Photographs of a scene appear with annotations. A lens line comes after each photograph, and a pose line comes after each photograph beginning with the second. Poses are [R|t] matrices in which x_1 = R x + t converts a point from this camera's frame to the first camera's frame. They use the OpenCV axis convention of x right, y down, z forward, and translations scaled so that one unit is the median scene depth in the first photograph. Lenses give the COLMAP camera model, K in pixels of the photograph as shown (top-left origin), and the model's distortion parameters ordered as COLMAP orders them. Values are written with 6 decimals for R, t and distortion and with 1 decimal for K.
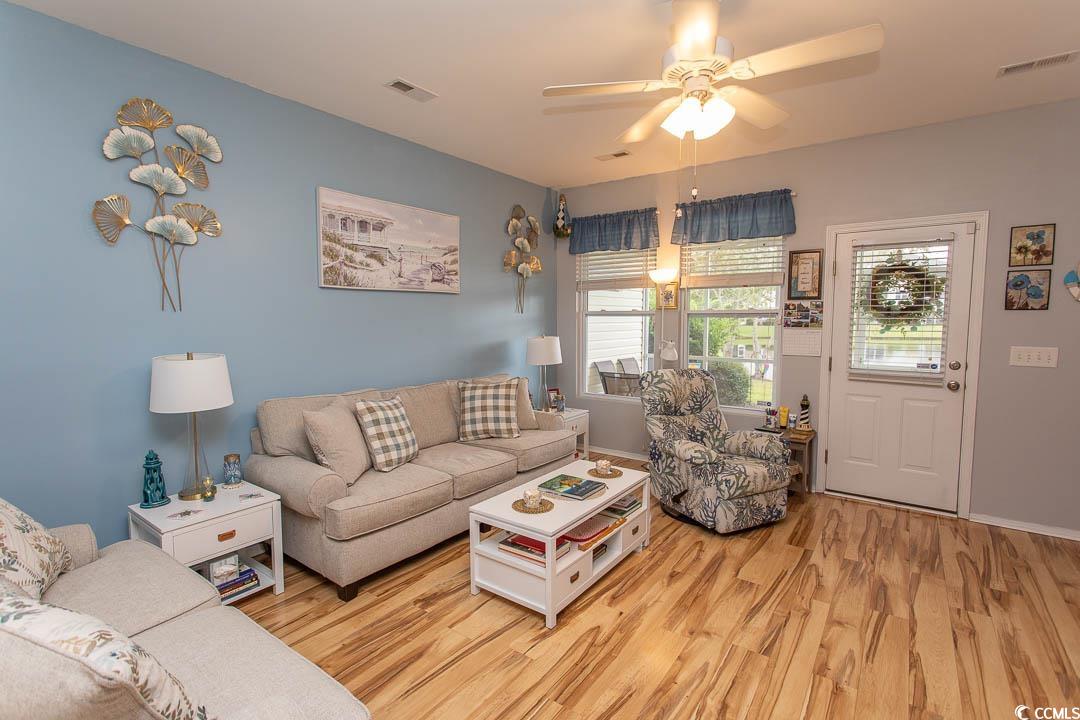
lens RADIAL K [[510.1, 0, 538.9], [0, 510.1, 356.1], [0, 0, 1]] dist [-0.002319, 0.004526]
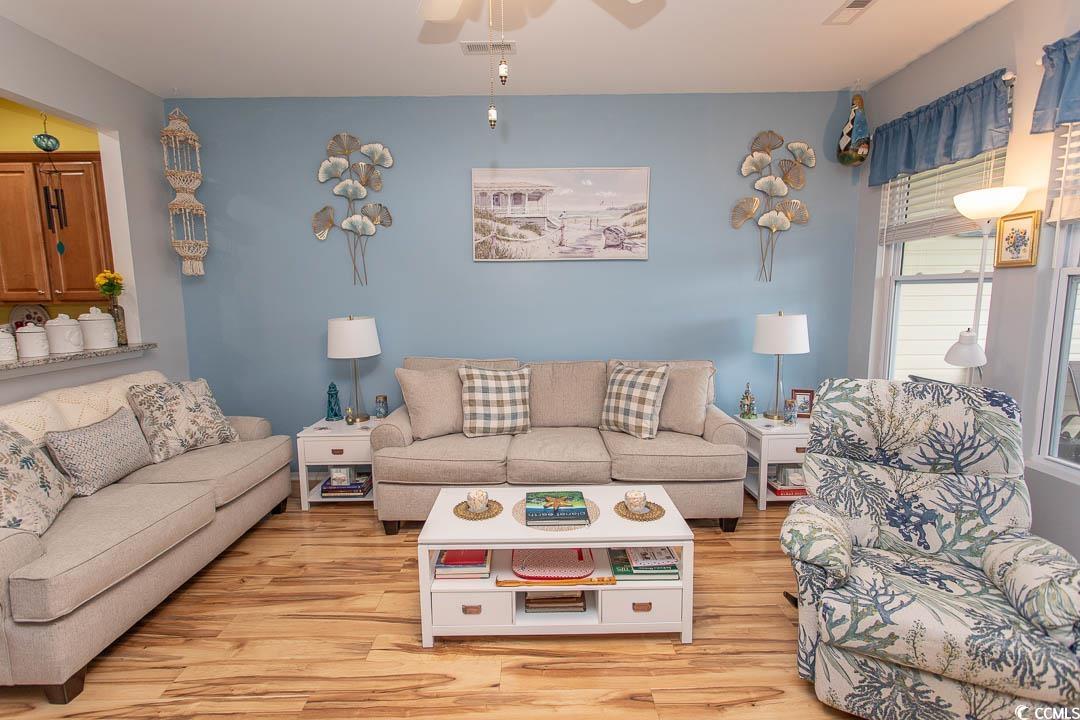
lens RADIAL K [[510.1, 0, 538.9], [0, 510.1, 356.1], [0, 0, 1]] dist [-0.002319, 0.004526]
pose [[0.596946, 0.096951, -0.796402, 0.476102], [-0.054349, 0.995278, 0.080424, -0.023860], [0.800439, -0.004725, 0.599396, 0.387406]]
